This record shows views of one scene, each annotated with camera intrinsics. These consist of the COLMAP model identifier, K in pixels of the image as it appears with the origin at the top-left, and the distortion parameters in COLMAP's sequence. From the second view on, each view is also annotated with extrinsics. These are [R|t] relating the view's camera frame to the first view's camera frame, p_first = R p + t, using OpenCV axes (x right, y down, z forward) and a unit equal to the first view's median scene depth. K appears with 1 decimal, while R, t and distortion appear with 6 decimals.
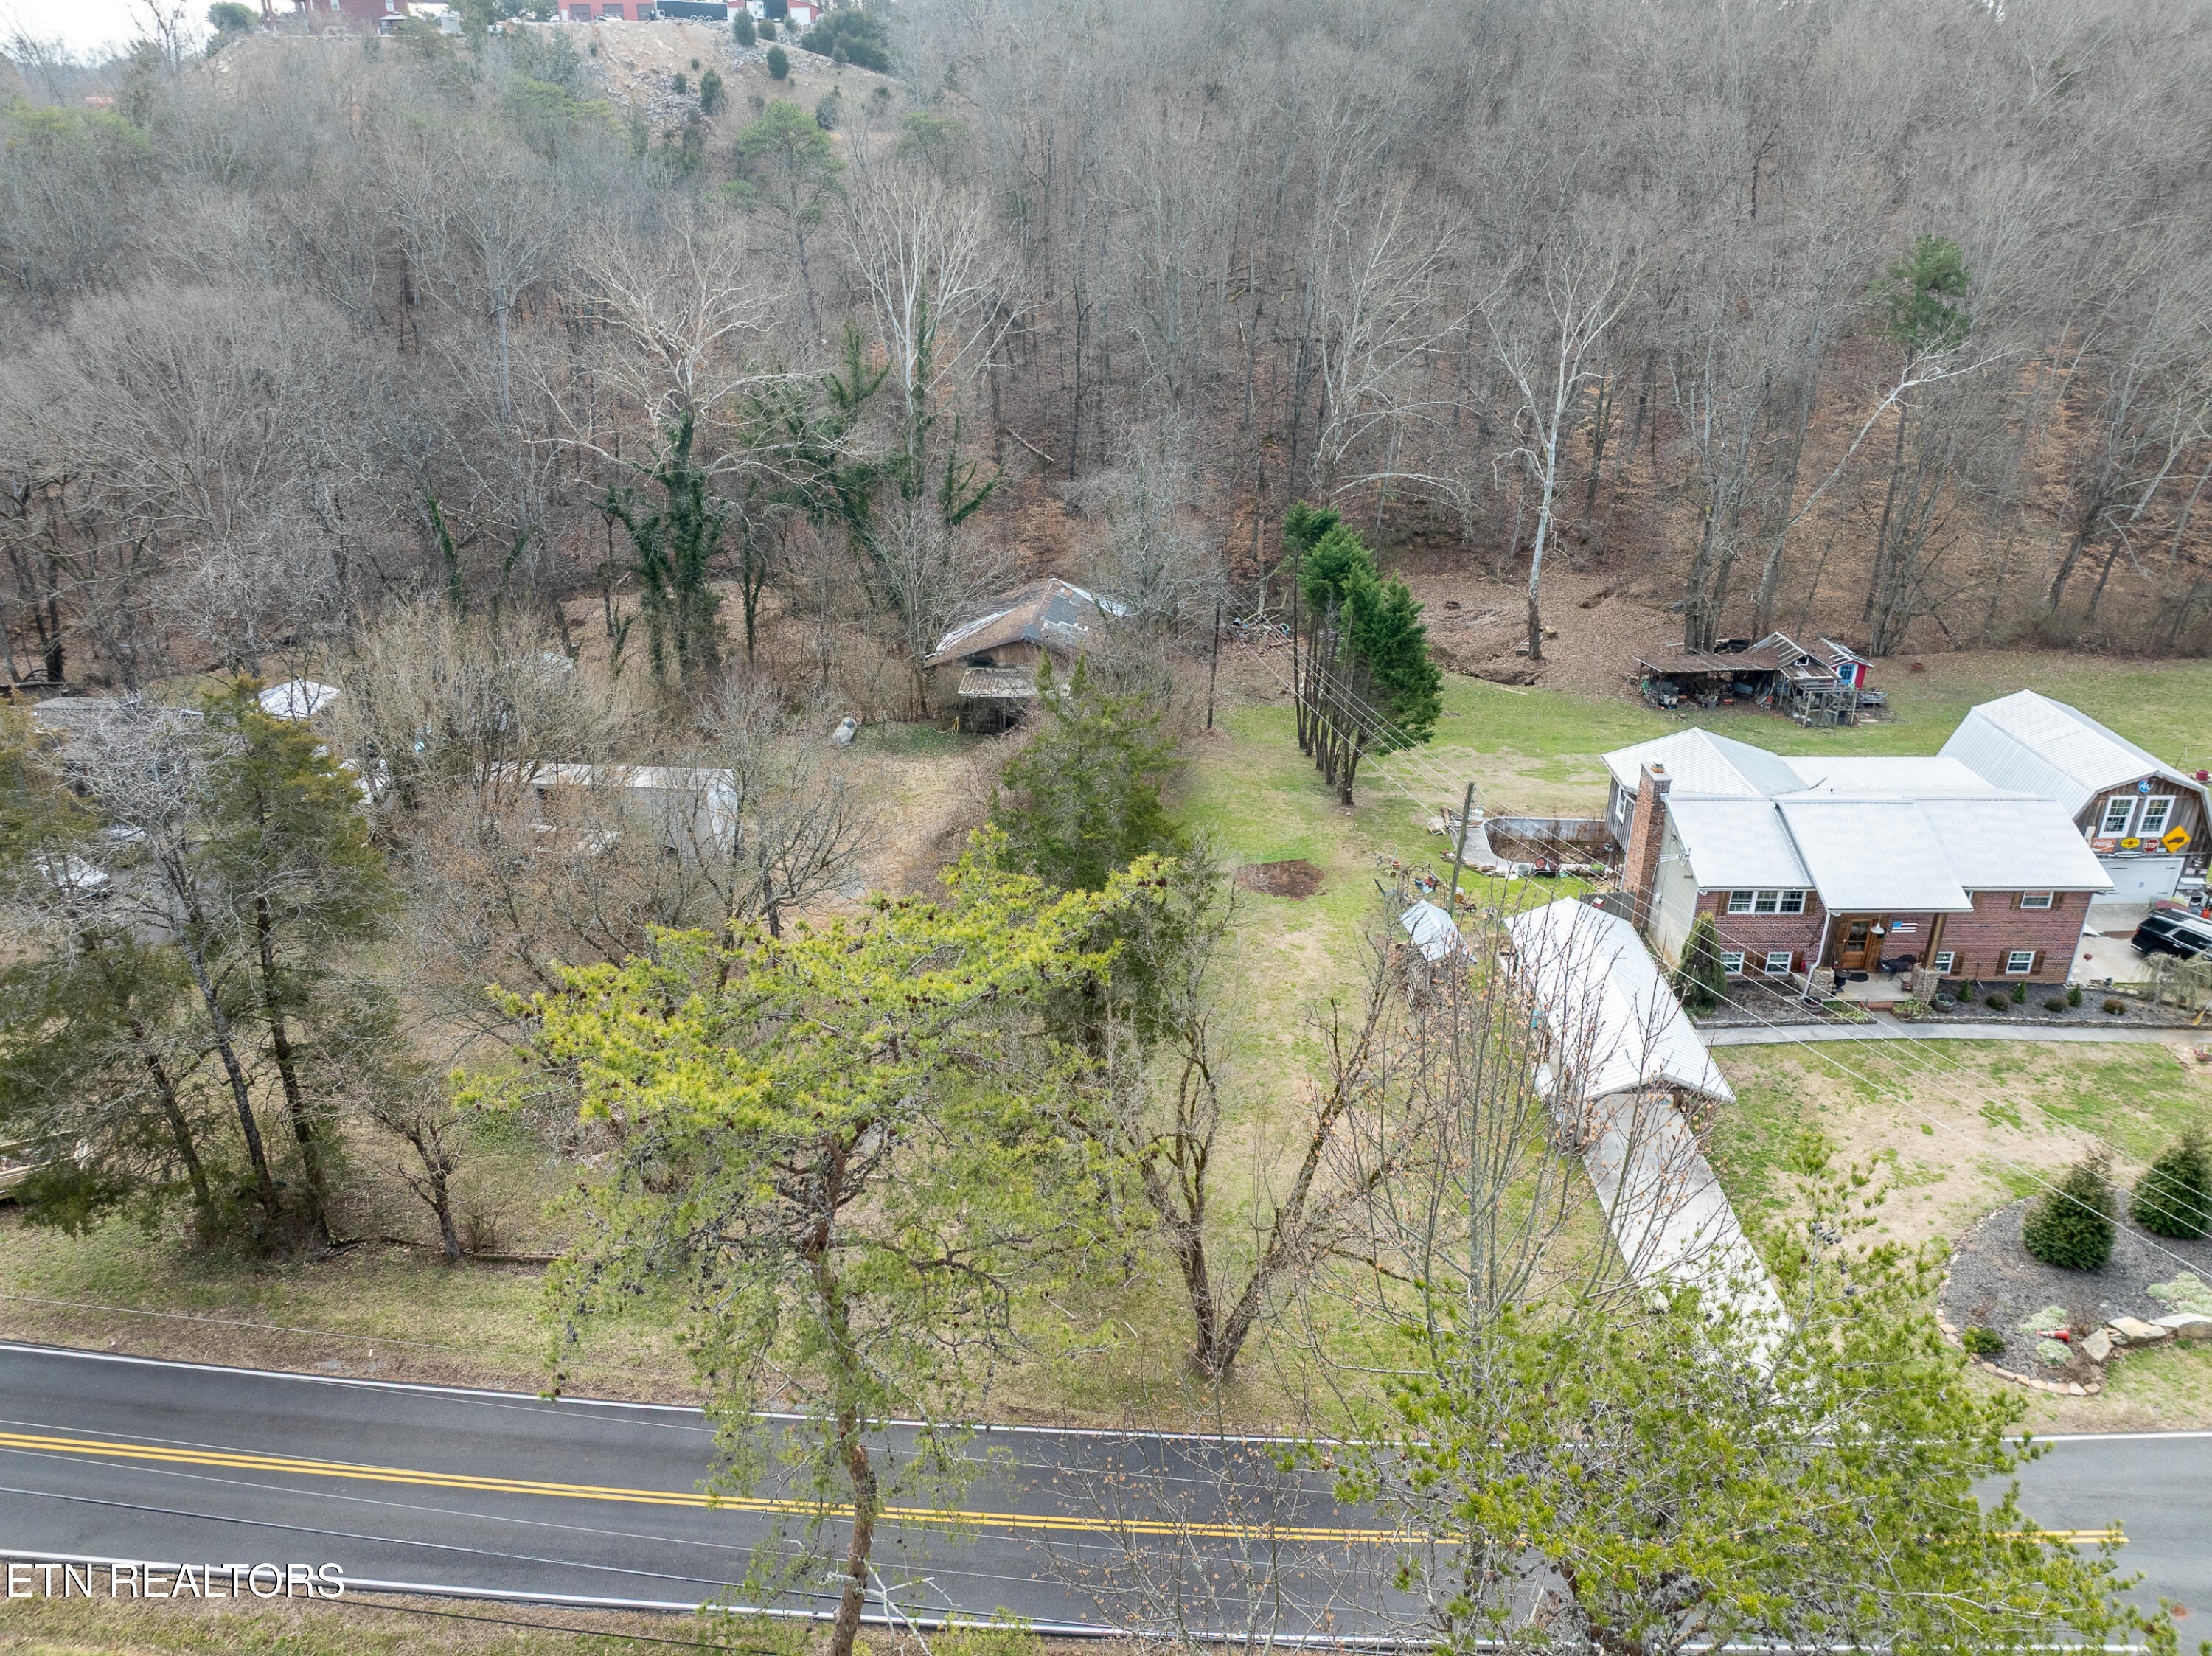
lens RADIAL K [[1570.8, 0, 1116.0], [0, 1570.8, 833.4], [0, 0, 1]] dist [-0.054340, 0.026139]
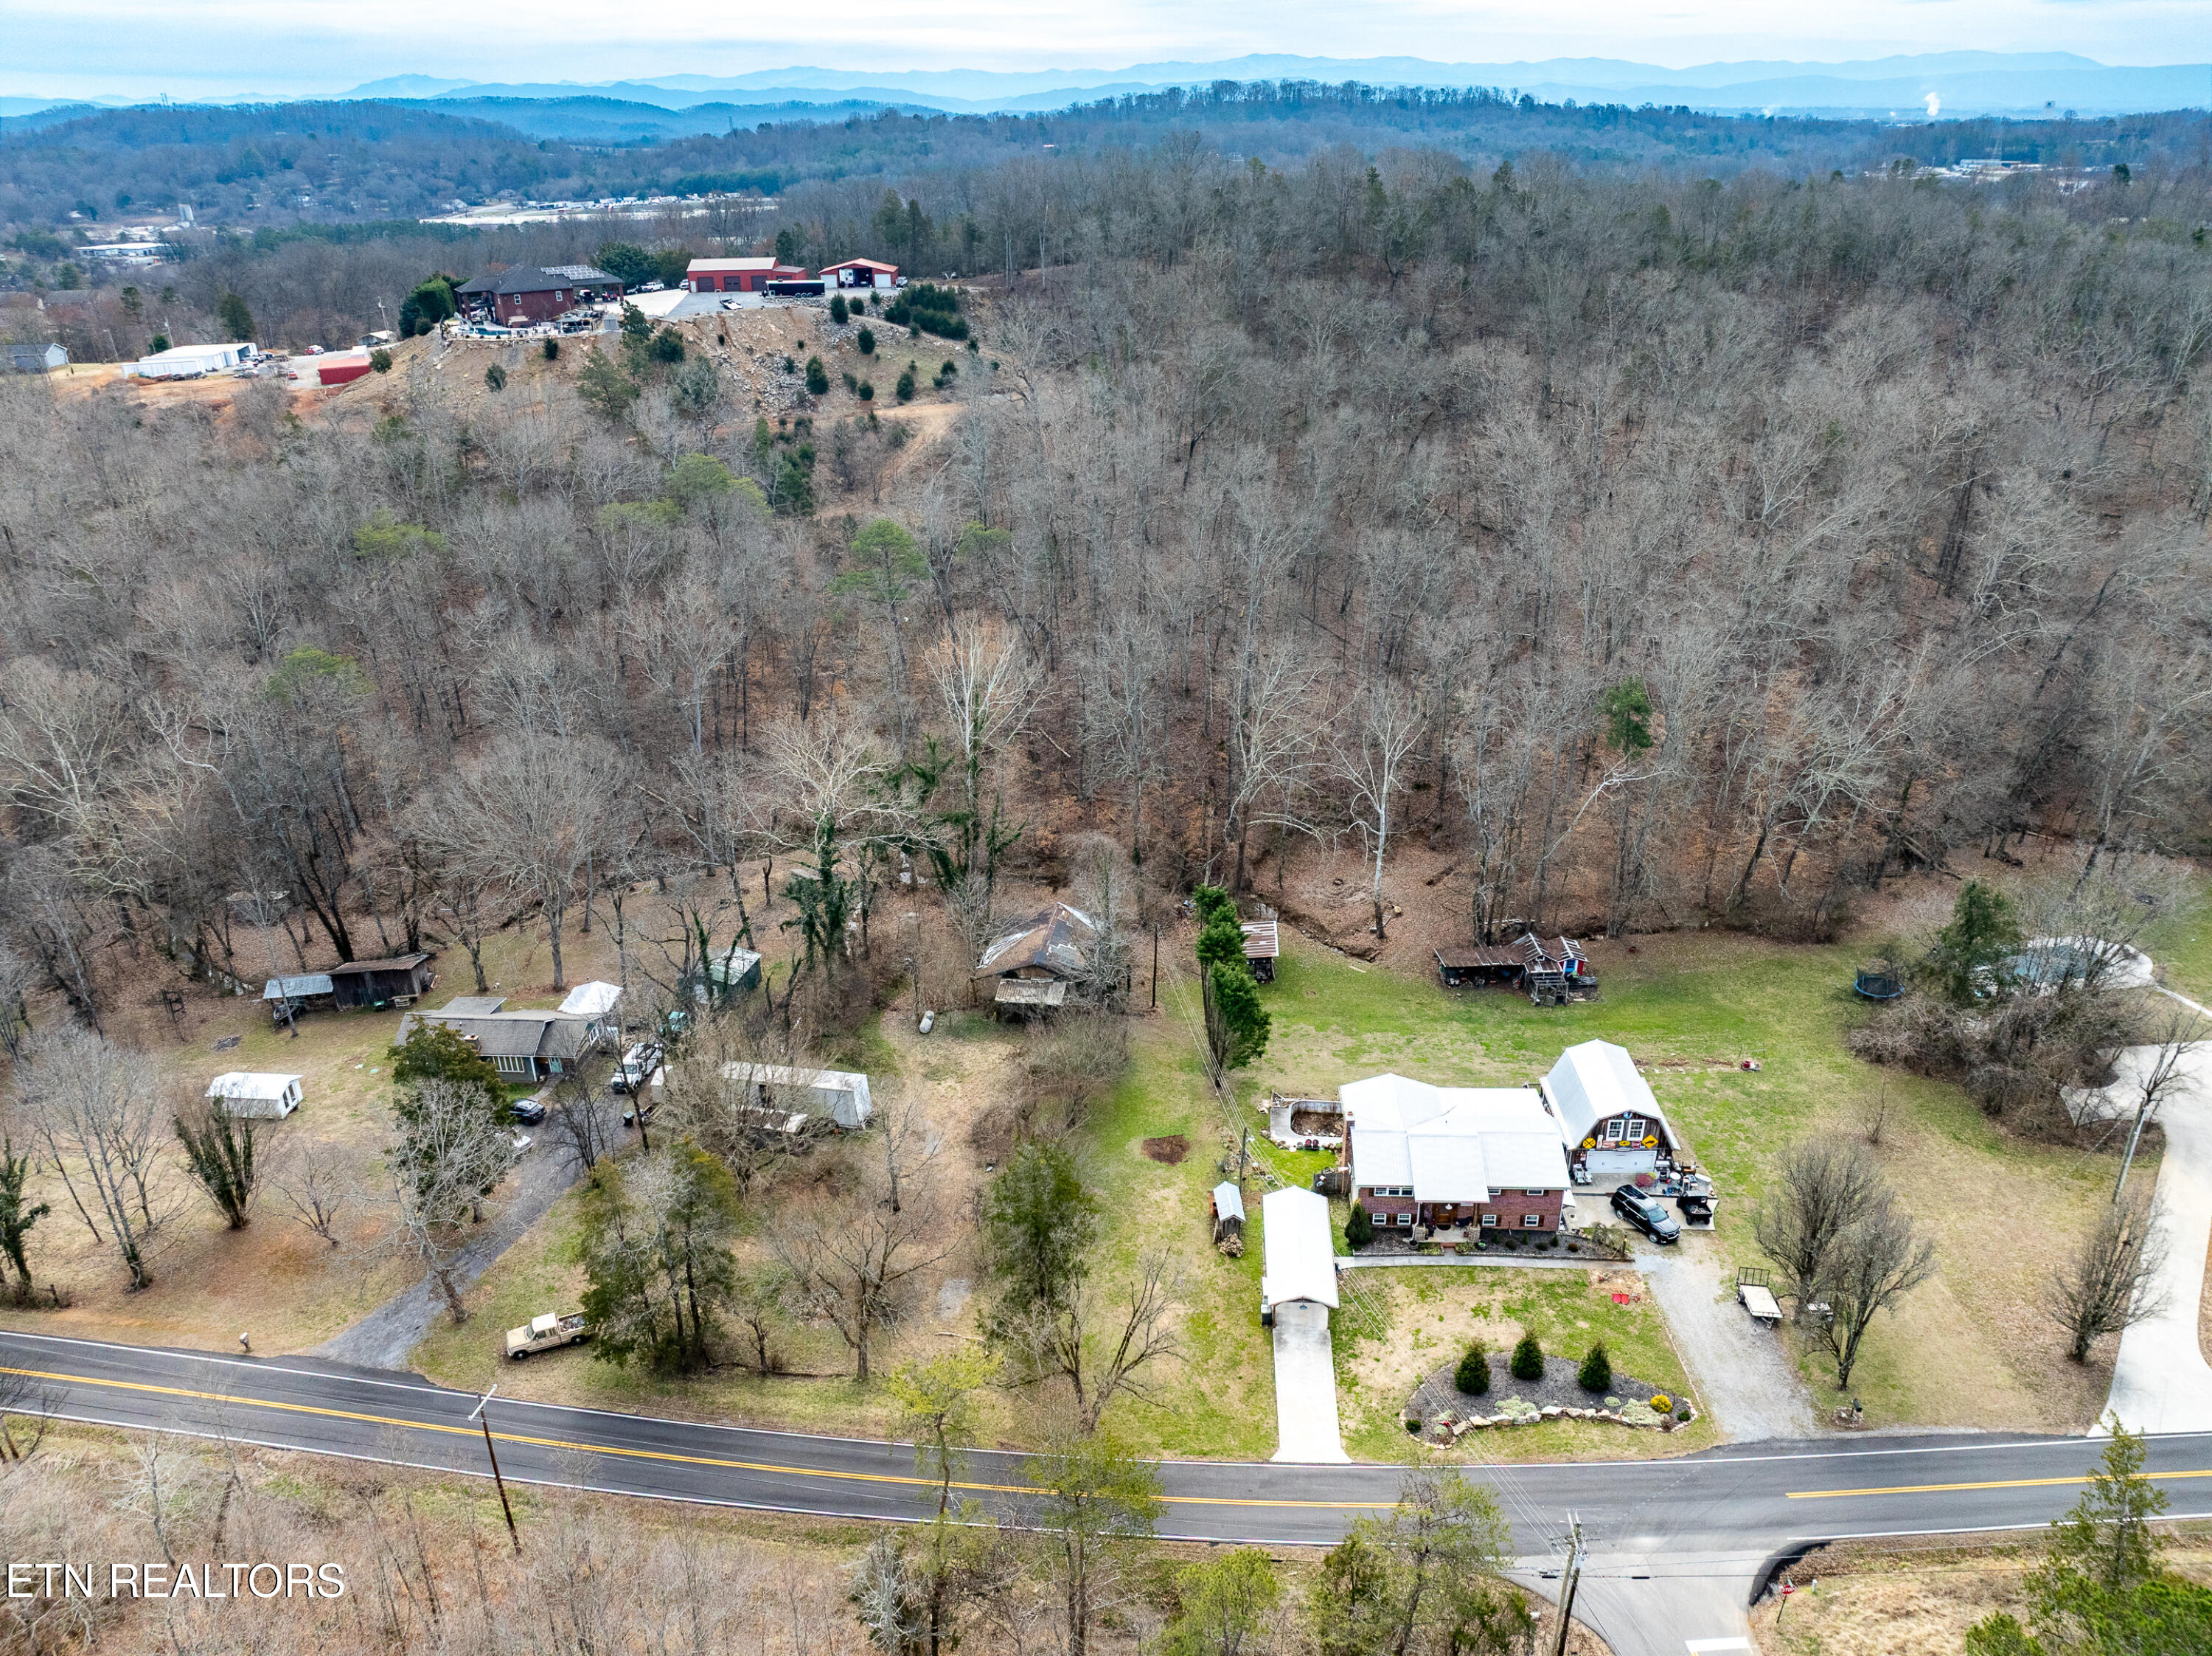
lens RADIAL K [[1570.8, 0, 1115.1], [0, 1570.8, 833.6], [0, 0, 1]] dist [-0.054340, 0.026139]
pose [[0.999113, 0.003818, -0.041927, 0.148265], [-0.003679, 0.999987, 0.003394, -0.423324], [0.041939, -0.003237, 0.999115, -1.015960]]
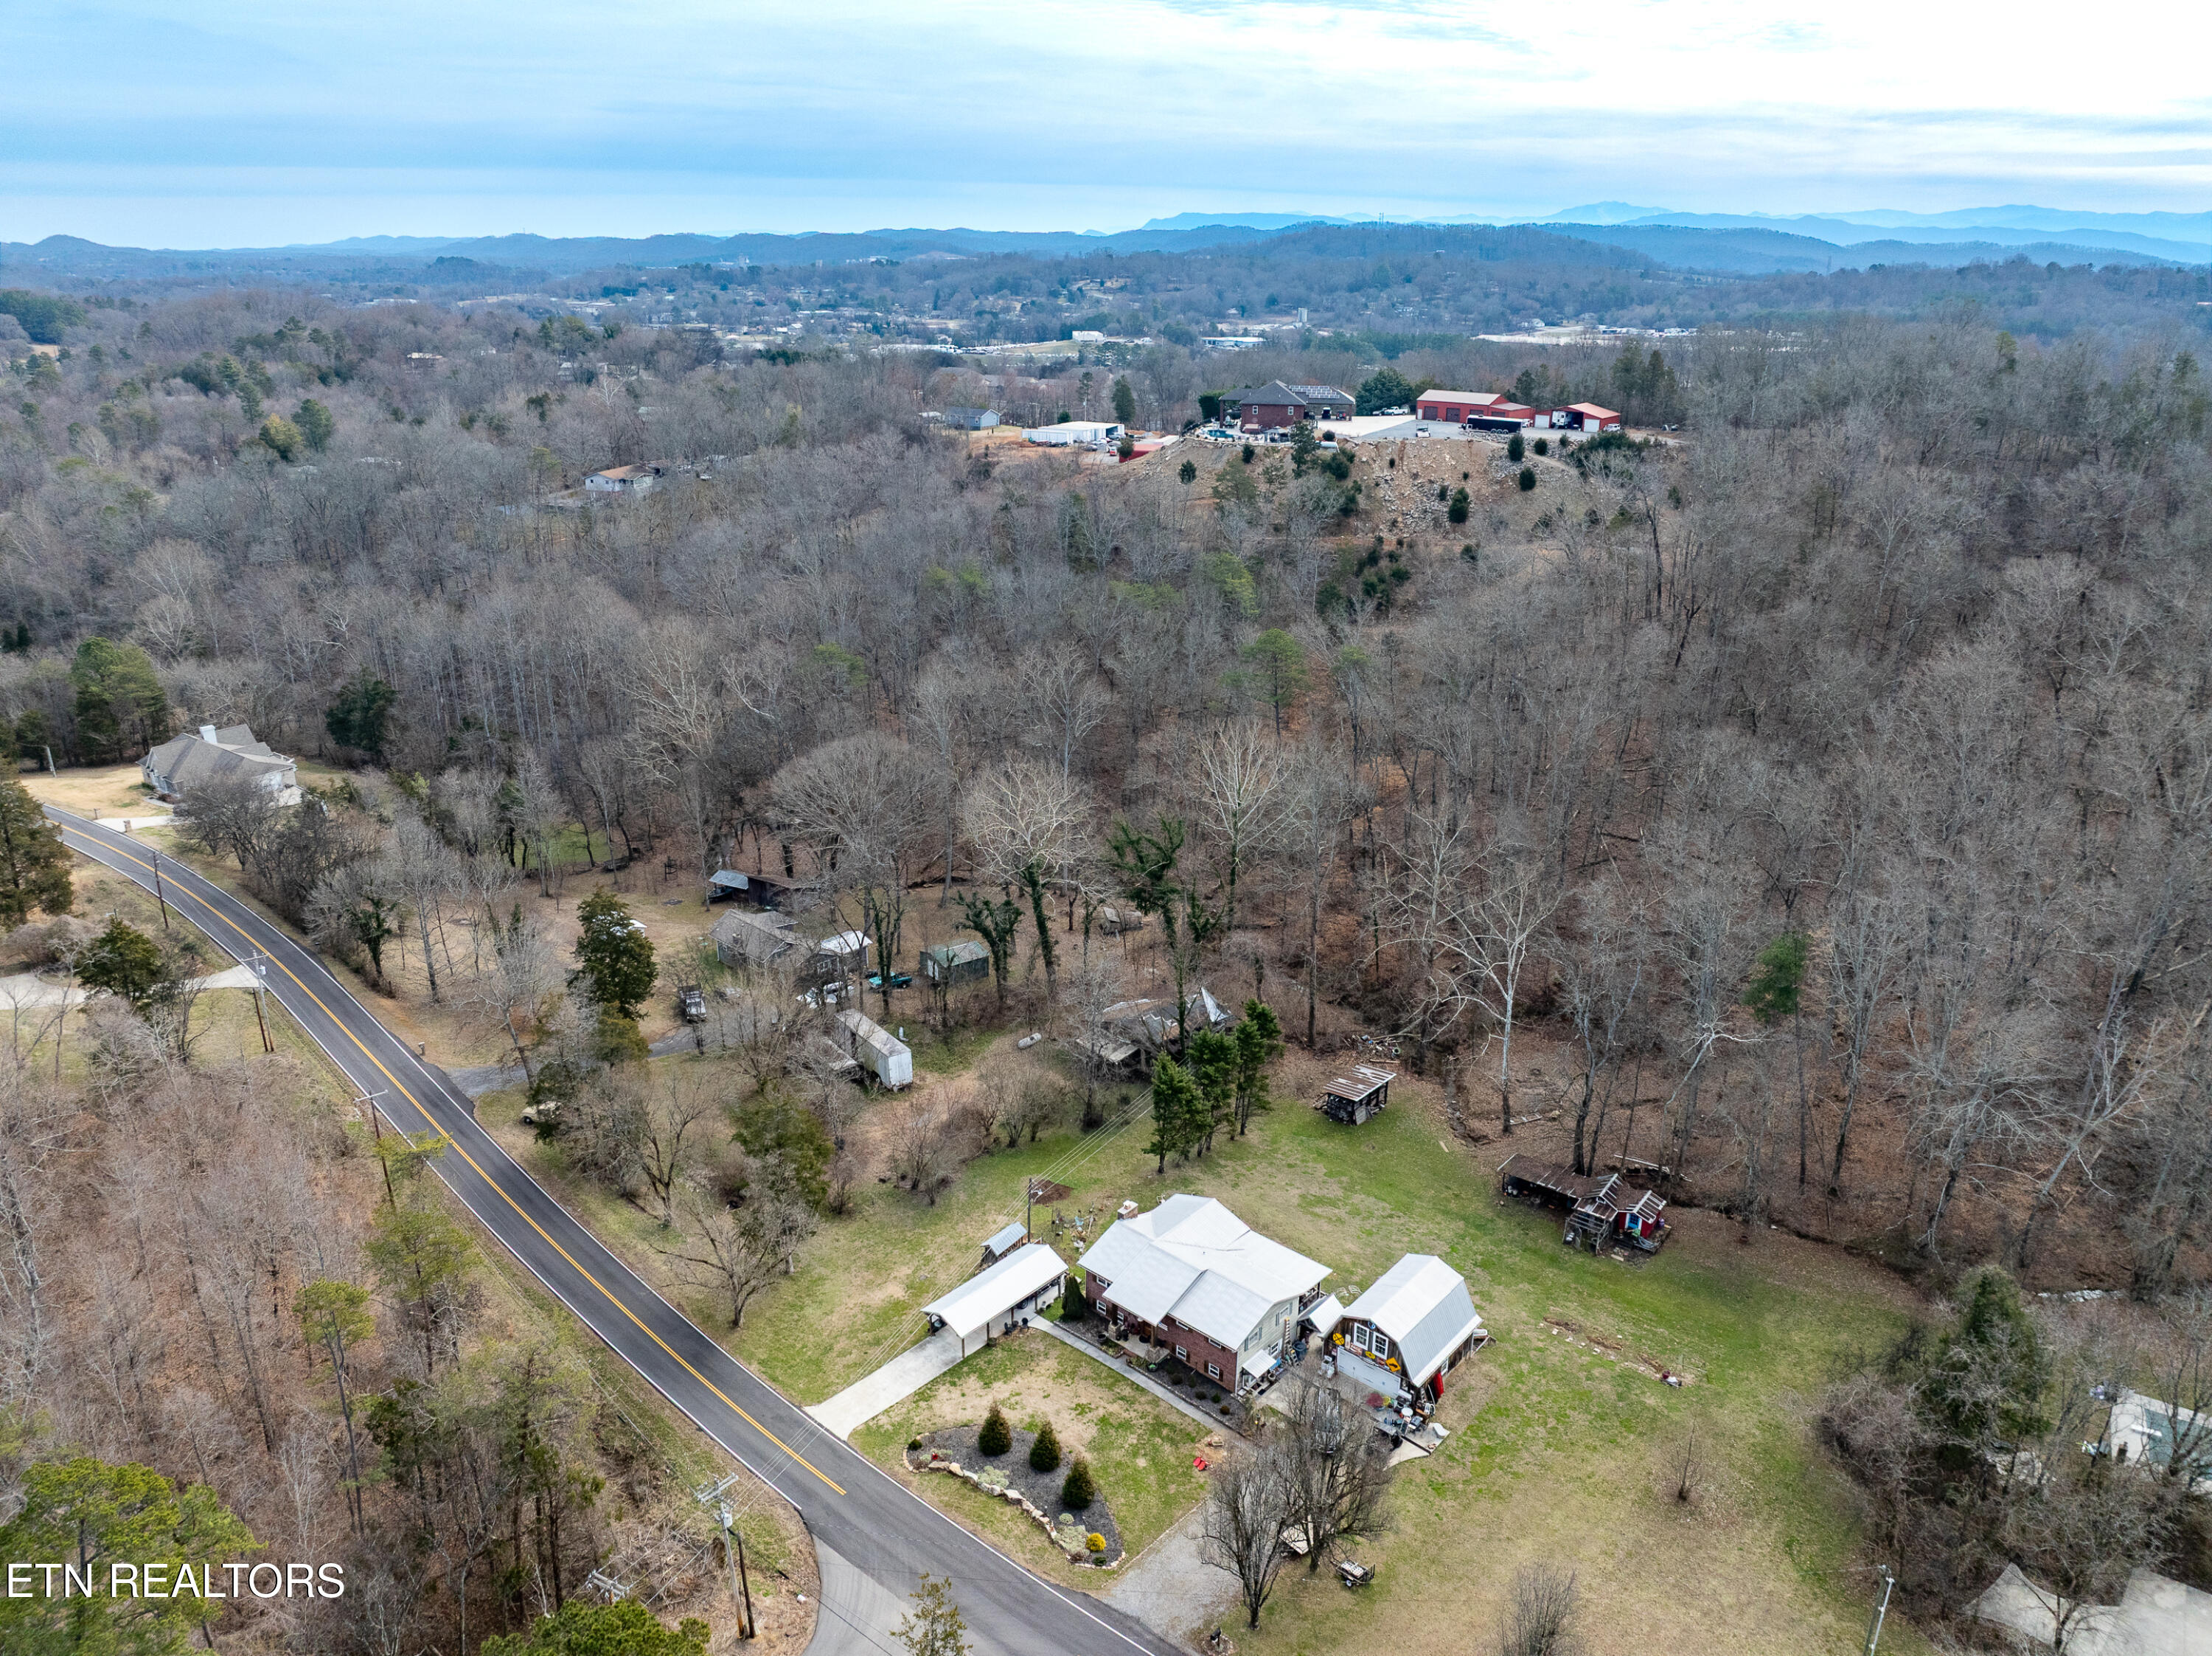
lens RADIAL K [[1570.8, 0, 1109.1], [0, 1570.8, 827.9], [0, 0, 1]] dist [-0.054340, 0.026139]
pose [[0.749116, 0.235463, -0.619179, 1.606131], [-0.281986, 0.959129, 0.023579, -0.607103], [0.599424, 0.156936, 0.784896, -0.764005]]
